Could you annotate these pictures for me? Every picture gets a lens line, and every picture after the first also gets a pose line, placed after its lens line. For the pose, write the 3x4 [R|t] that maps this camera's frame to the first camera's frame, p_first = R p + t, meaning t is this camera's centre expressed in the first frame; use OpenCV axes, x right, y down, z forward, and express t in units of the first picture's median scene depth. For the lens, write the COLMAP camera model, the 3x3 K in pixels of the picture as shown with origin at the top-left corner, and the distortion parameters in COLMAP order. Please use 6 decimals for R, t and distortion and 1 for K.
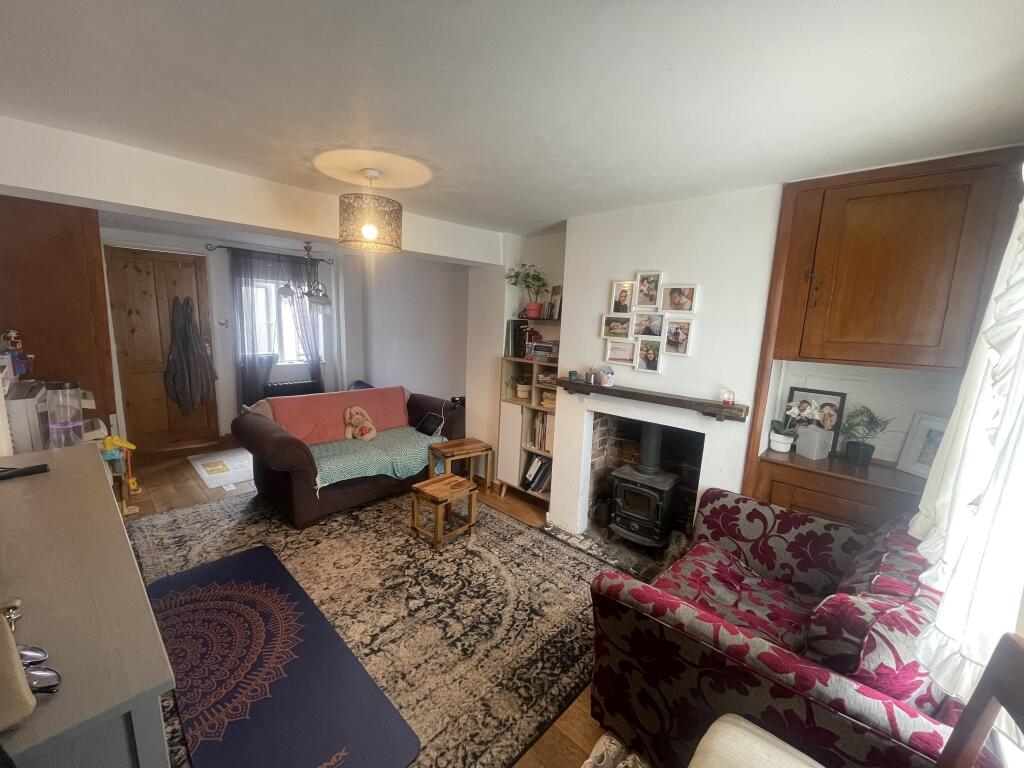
lens RADIAL K [[414.0, 0, 504.2], [0, 414.0, 385.2], [0, 0, 1]] dist [-0.000225, -0.000012]
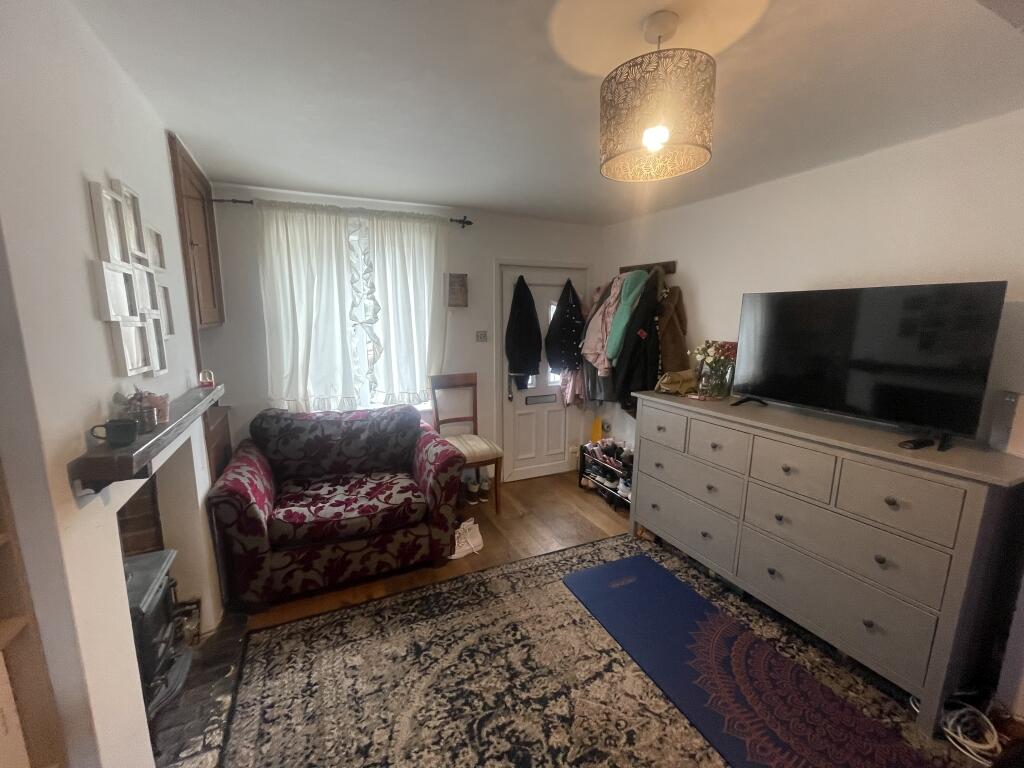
lens RADIAL K [[414.0, 0, 502.1], [0, 414.0, 389.3], [0, 0, 1]] dist [-0.000225, -0.000012]
pose [[-0.923748, -0.104201, 0.368554, -0.347380], [0.028183, 0.941177, 0.336737, -0.224635], [-0.381962, 0.321447, -0.866474, 1.564630]]
